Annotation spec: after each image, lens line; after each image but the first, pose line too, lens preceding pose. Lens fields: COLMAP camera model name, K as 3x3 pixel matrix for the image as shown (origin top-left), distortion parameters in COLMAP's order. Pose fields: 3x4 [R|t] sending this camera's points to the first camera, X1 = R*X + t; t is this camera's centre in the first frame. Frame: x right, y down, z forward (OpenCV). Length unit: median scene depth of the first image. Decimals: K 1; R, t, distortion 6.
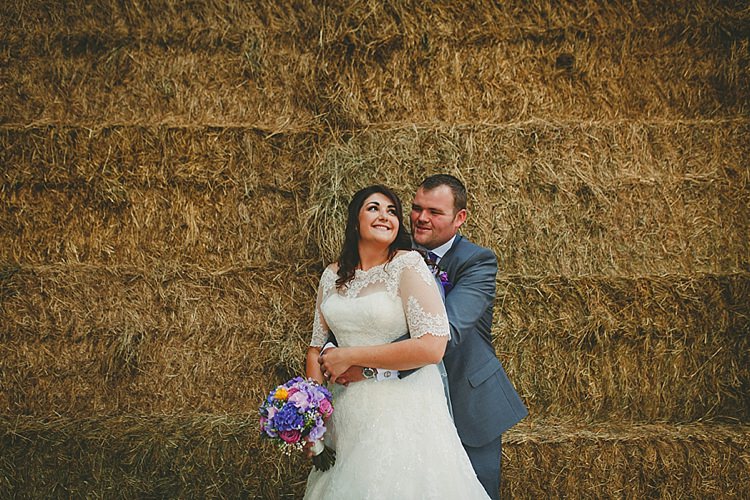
lens RADIAL K [[714.4, 0, 377.9], [0, 714.4, 249.2], [0, 0, 1]] dist [0.000533, 0.004449]
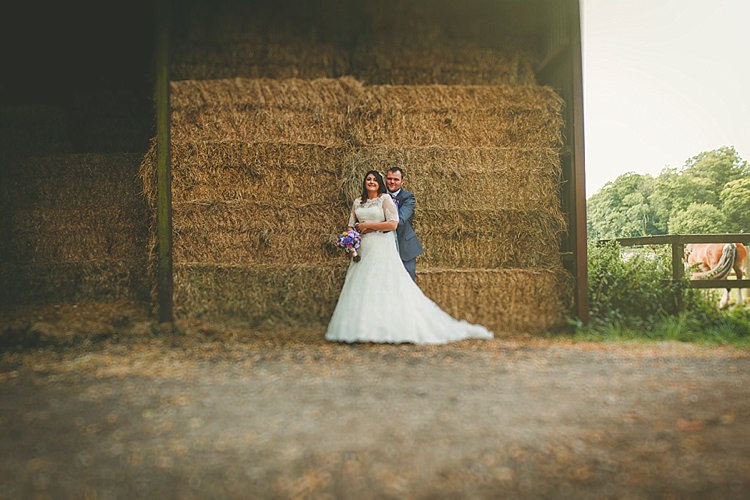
lens RADIAL K [[714.4, 0, 377.9], [0, 714.4, 249.2], [0, 0, 1]] dist [0.000533, 0.004449]
pose [[0.996958, 0.017670, 0.075908, -0.152821], [-0.018689, 0.999744, 0.012737, 0.145530], [-0.075663, -0.014117, 0.997033, -1.412579]]
